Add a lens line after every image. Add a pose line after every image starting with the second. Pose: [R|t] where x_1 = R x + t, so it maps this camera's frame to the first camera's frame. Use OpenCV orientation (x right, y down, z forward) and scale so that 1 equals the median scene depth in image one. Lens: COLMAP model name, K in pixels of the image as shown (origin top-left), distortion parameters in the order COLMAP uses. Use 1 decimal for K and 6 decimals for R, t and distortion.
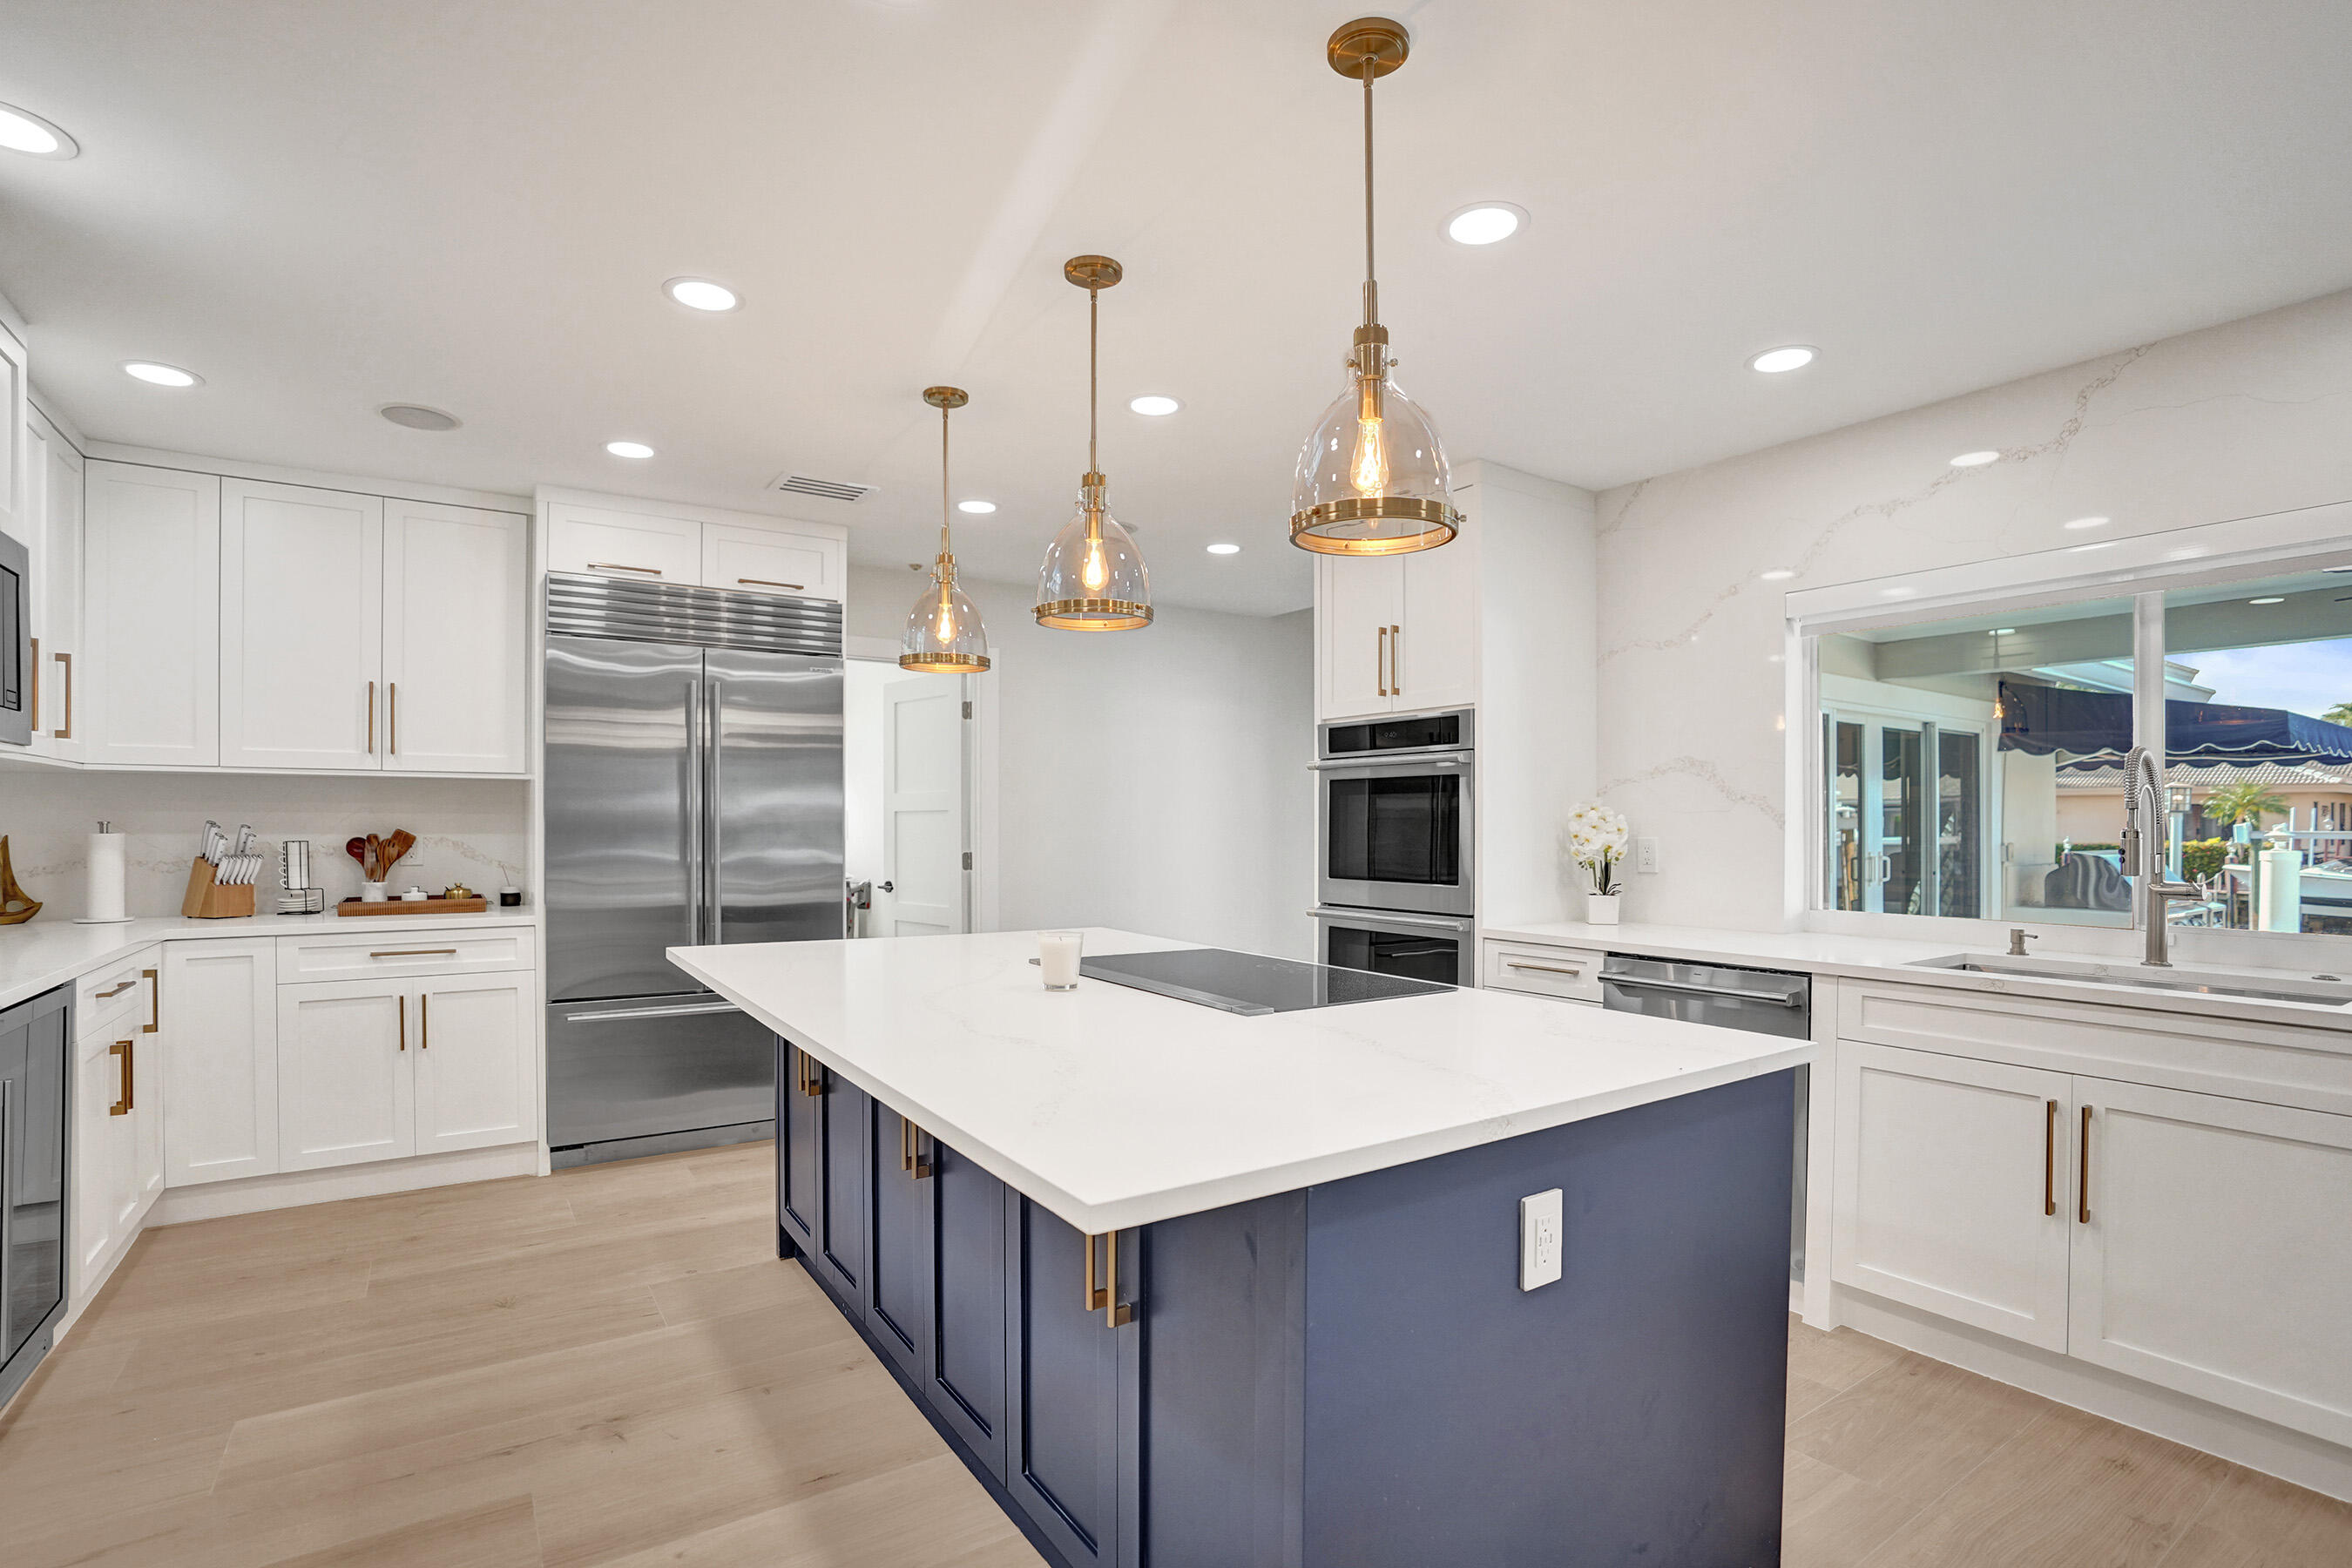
lens RADIAL K [[1104.1, 0, 1162.2], [0, 1104.1, 812.7], [0, 0, 1]] dist [-0.081077, 0.030369]
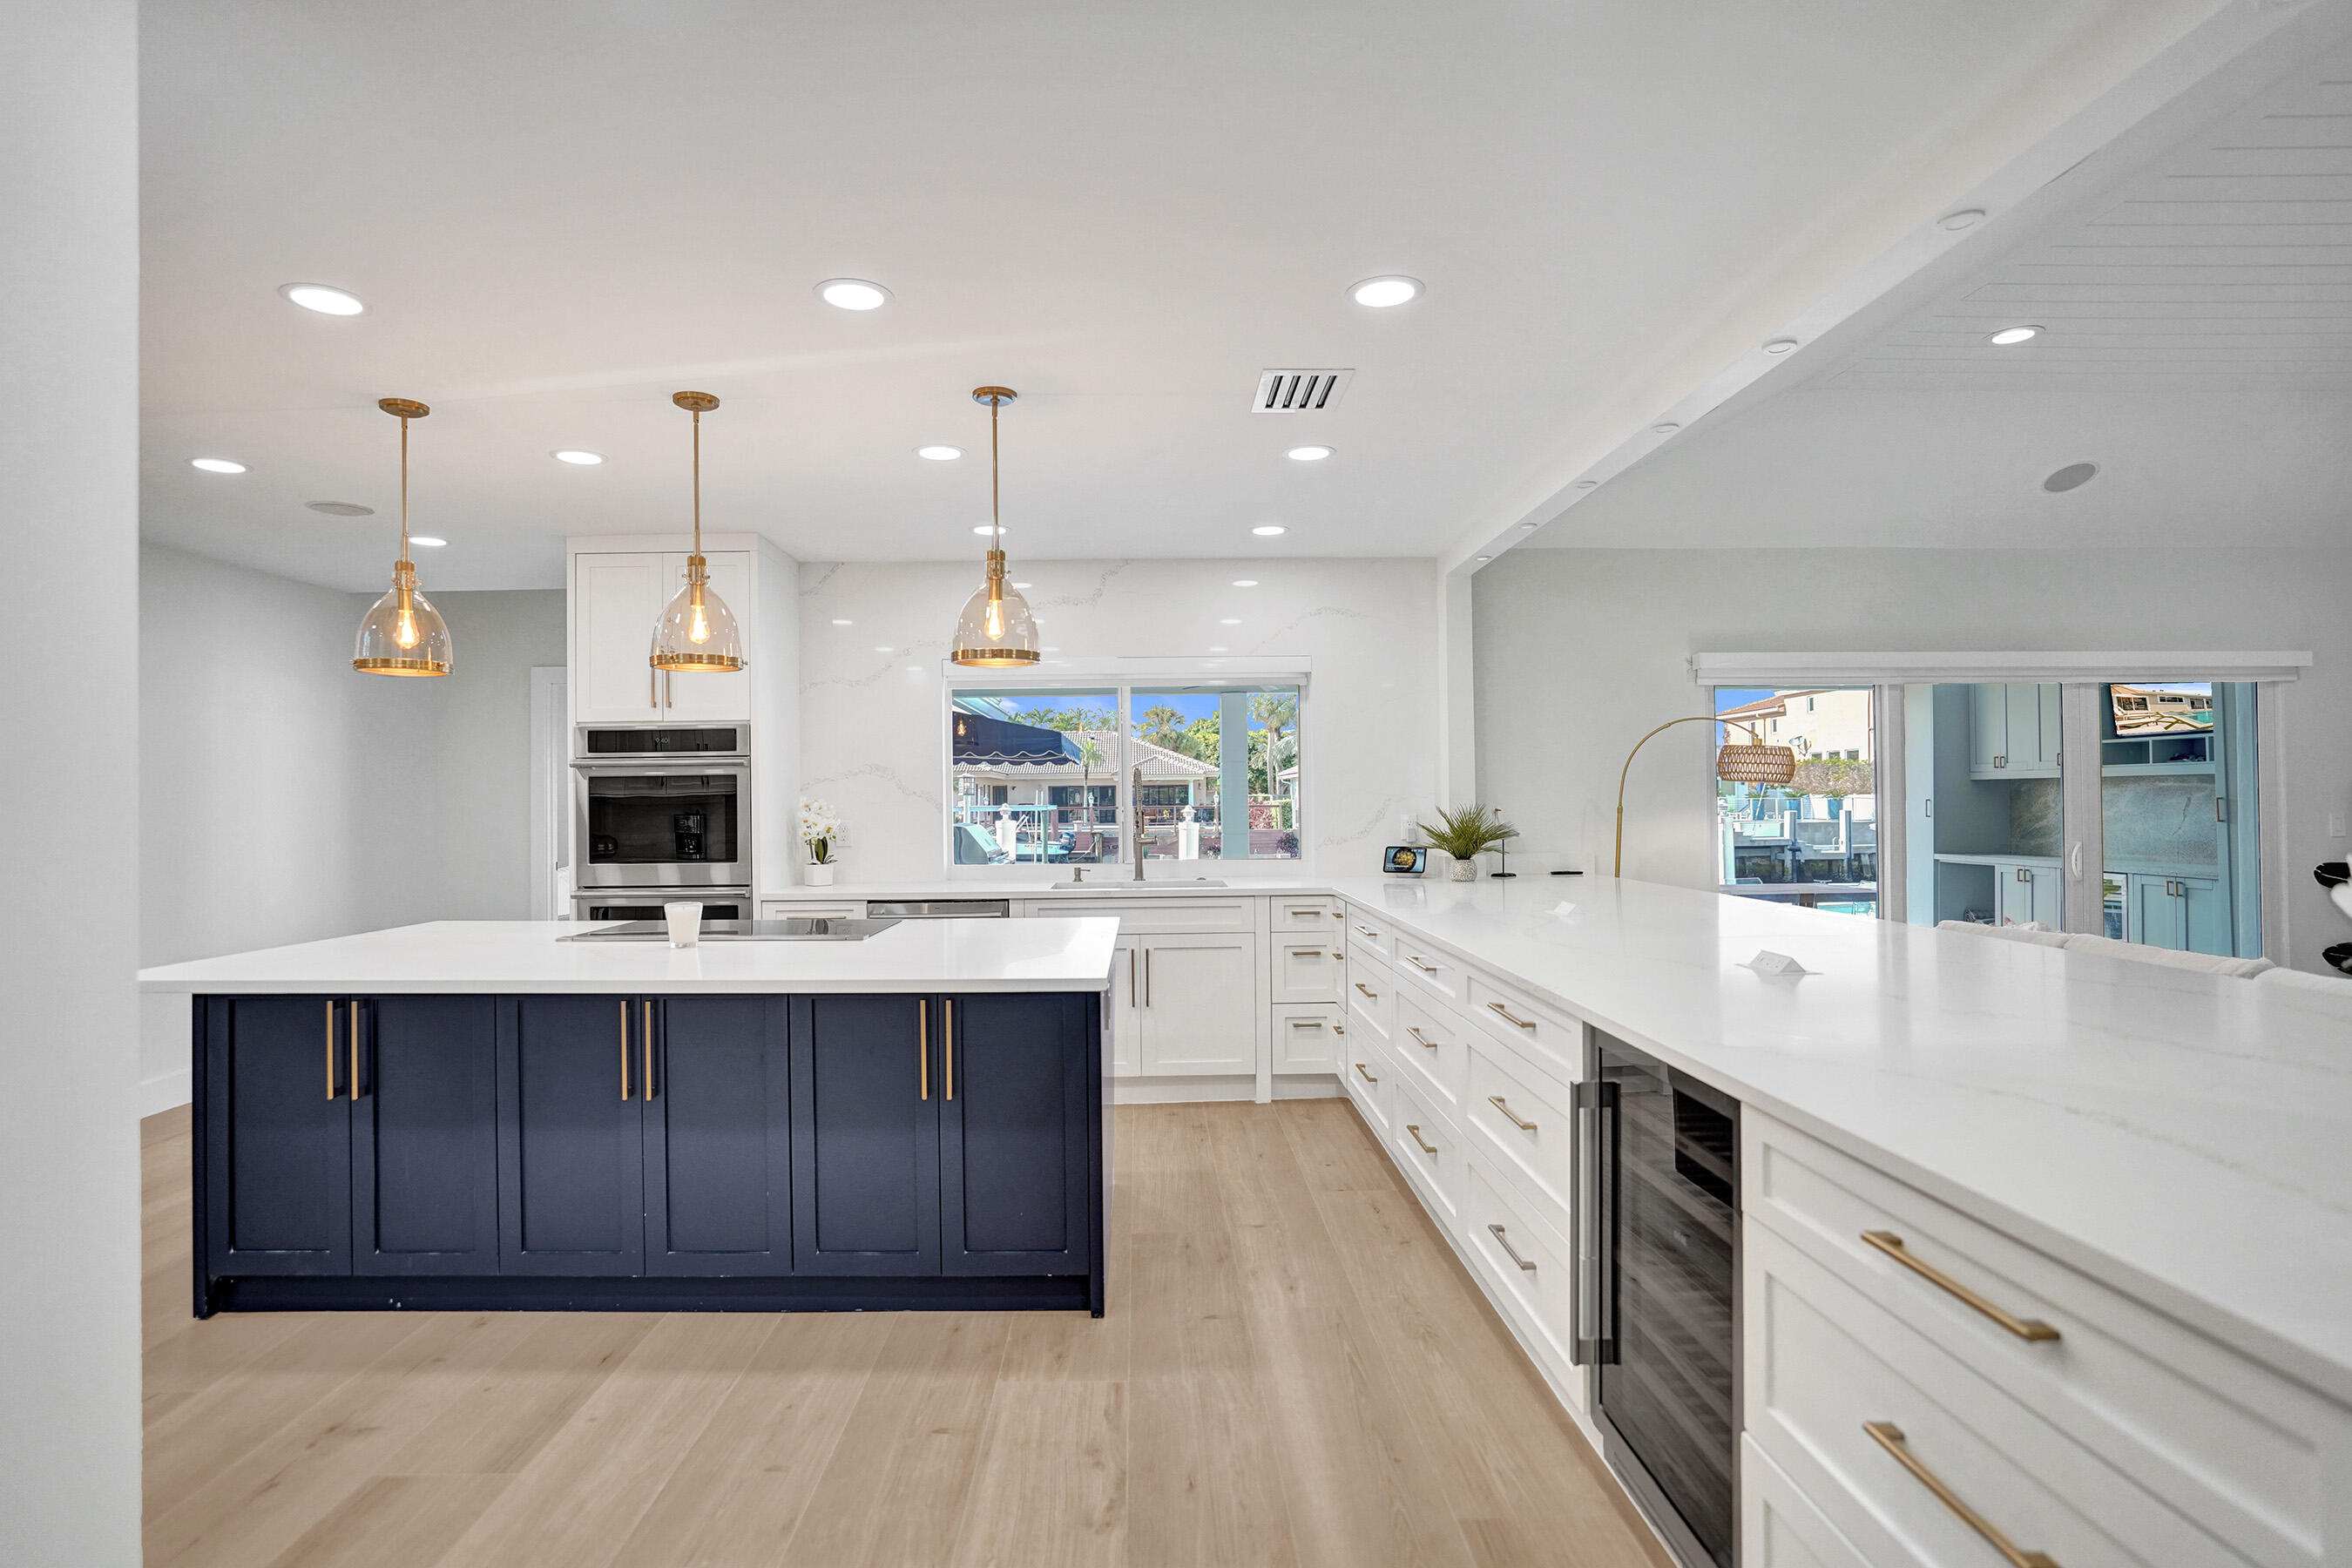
lens RADIAL K [[1173.9, 0, 1135.8], [0, 1173.9, 823.3], [0, 0, 1]] dist [-0.063873, 0.000589]
pose [[0.543980, -0.026605, 0.838676, -0.608940], [0.001479, 0.999526, 0.030748, -0.020238], [-0.839097, -0.015486, 0.543761, -0.127755]]
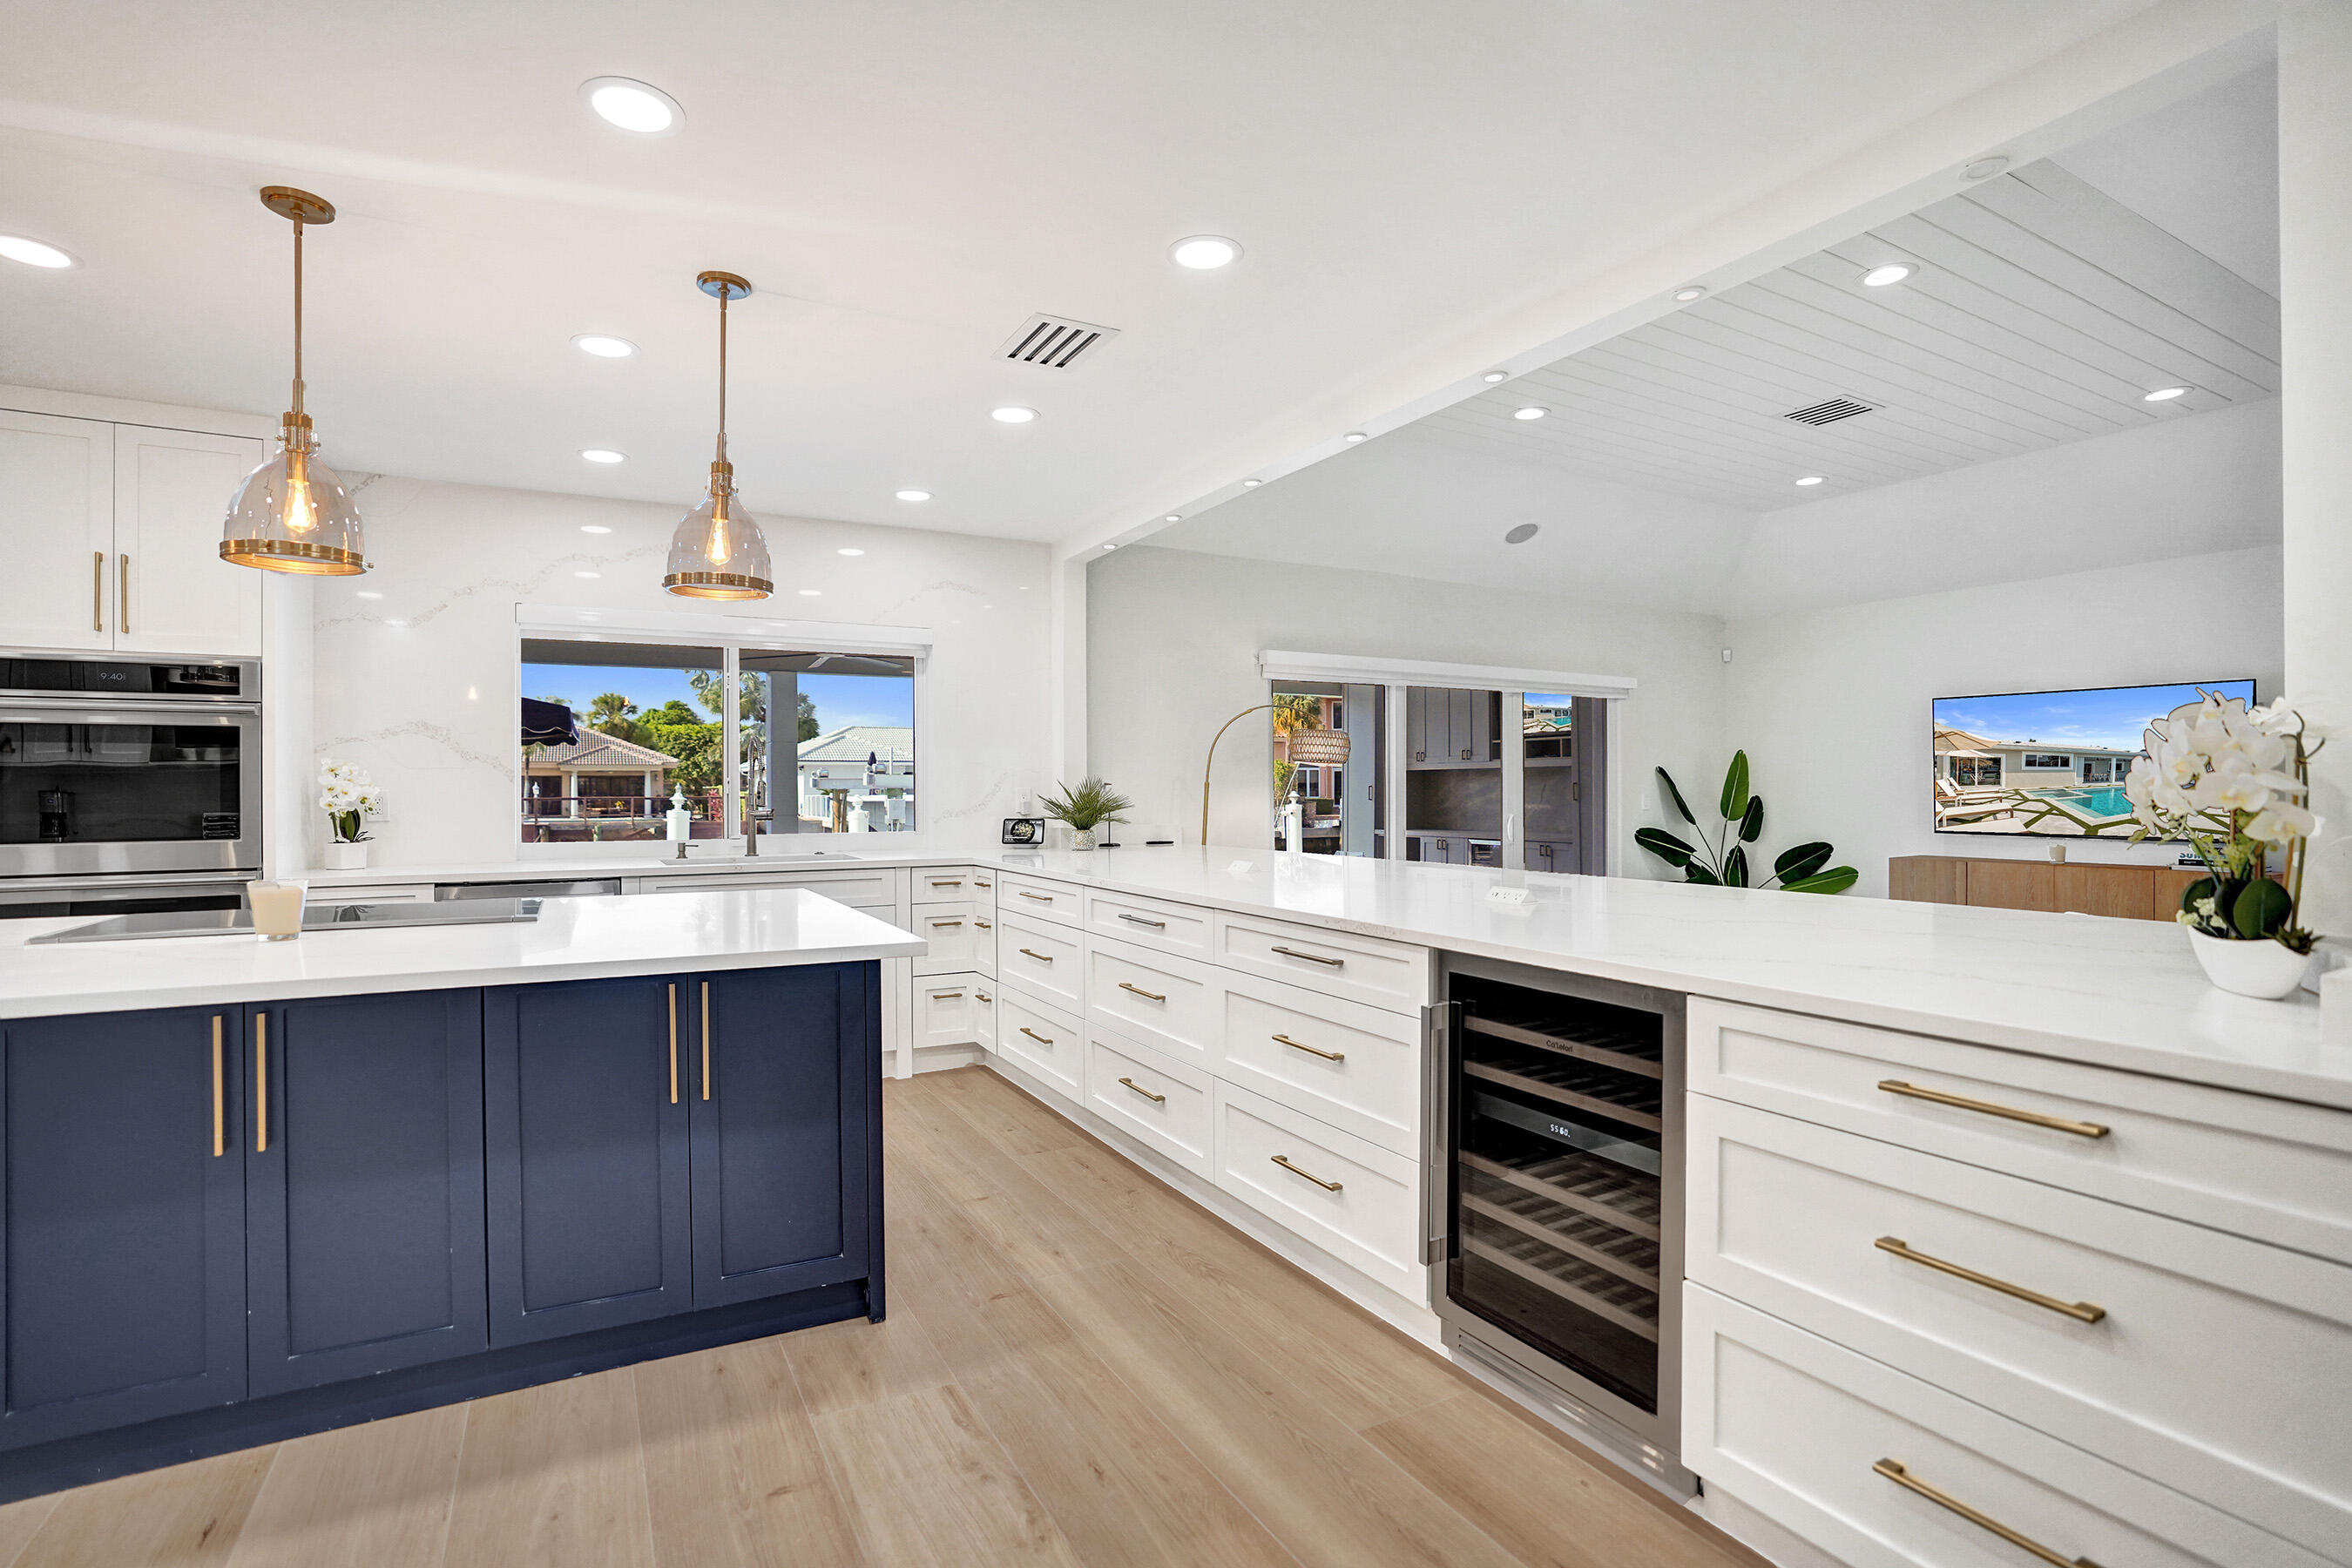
lens RADIAL K [[1104.1, 0, 1162.2], [0, 1104.1, 812.7], [0, 0, 1]] dist [-0.081077, 0.030369]
pose [[0.073567, -0.023789, 0.997007, -0.611266], [-0.011750, 0.999625, 0.024719, 0.009114], [-0.997221, -0.013534, 0.073259, 0.099294]]
